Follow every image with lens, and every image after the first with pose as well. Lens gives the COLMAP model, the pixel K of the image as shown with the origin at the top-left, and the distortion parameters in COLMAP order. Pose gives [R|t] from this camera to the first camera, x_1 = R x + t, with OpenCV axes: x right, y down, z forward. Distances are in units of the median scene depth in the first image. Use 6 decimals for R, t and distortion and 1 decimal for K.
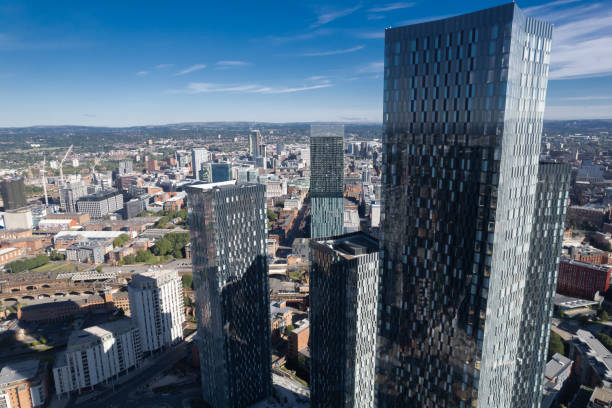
lens RADIAL K [[390.4, 0, 306.7], [0, 390.4, 206.2], [0, 0, 1]] dist [-0.082693, 0.076712]
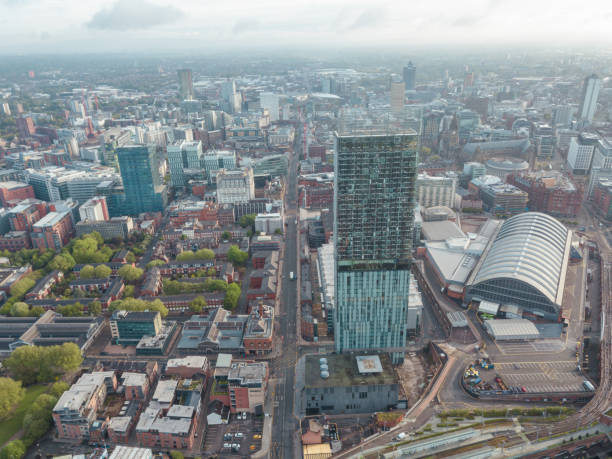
lens RADIAL K [[460.1, 0, 306.0], [0, 460.1, 229.5], [0, 0, 1]] dist [0.027349, 0.000233]
pose [[0.993845, -0.055695, 0.095762, -0.074034], [0.037366, 0.982307, 0.183511, -0.171715], [-0.104288, -0.178803, 0.978342, 0.504186]]
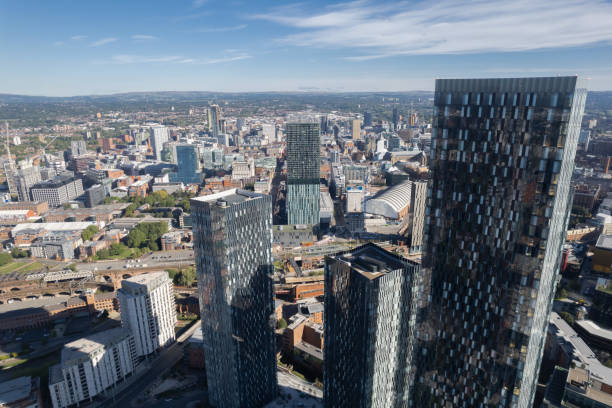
lens RADIAL K [[390.4, 0, 306.7], [0, 390.4, 206.2], [0, 0, 1]] dist [-0.082693, 0.076712]
pose [[0.993687, -0.025799, 0.109181, -0.051419], [0.017577, 0.996982, 0.075613, -0.041735], [-0.110802, -0.073216, 0.991142, 0.000390]]
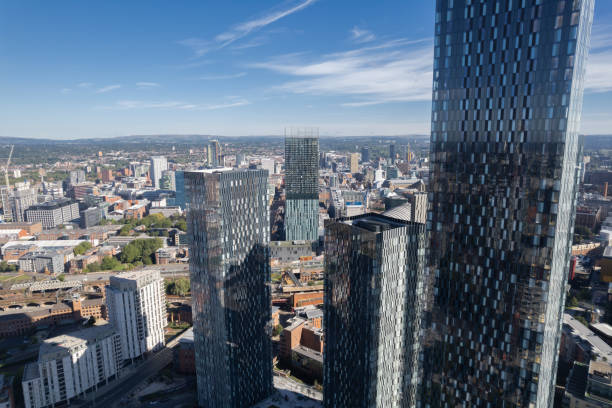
lens RADIAL K [[390.4, 0, 306.7], [0, 390.4, 206.2], [0, 0, 1]] dist [-0.082693, 0.076712]
pose [[0.993258, -0.014039, 0.115074, -0.050785], [0.017949, 0.999294, -0.033014, 0.028341], [-0.114529, 0.034857, 0.992808, 0.015221]]
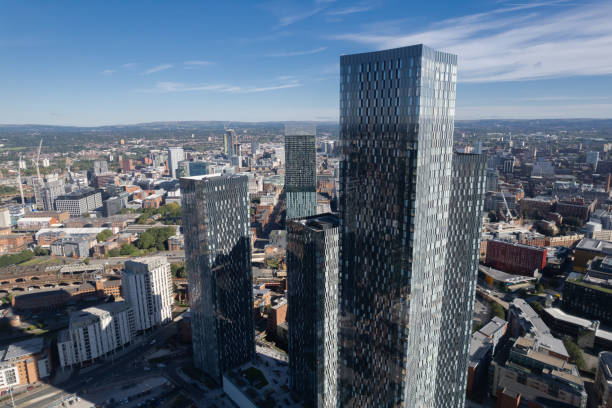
lens RADIAL K [[390.4, 0, 306.7], [0, 390.4, 206.2], [0, 0, 1]] dist [-0.082693, 0.076712]
pose [[0.997833, -0.013588, 0.064381, -0.002188], [0.013441, 0.999906, 0.002705, 0.014501], [-0.064412, -0.001834, 0.997922, -0.074853]]
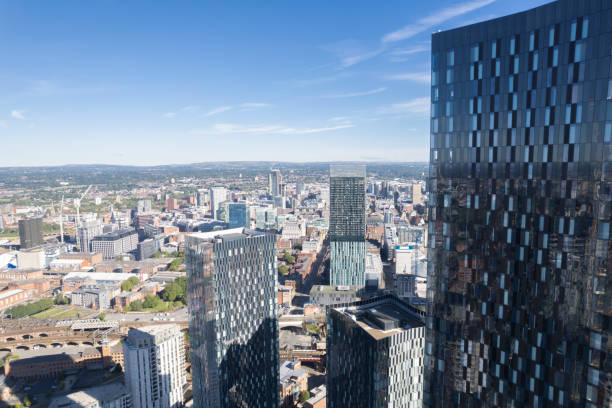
lens RADIAL K [[390.4, 0, 306.7], [0, 390.4, 206.2], [0, 0, 1]] dist [-0.082693, 0.076712]
pose [[0.998663, 0.005324, -0.051410, 0.001932], [-0.010382, 0.995071, -0.098623, -0.013592], [0.050632, 0.099025, 0.993796, 0.061938]]
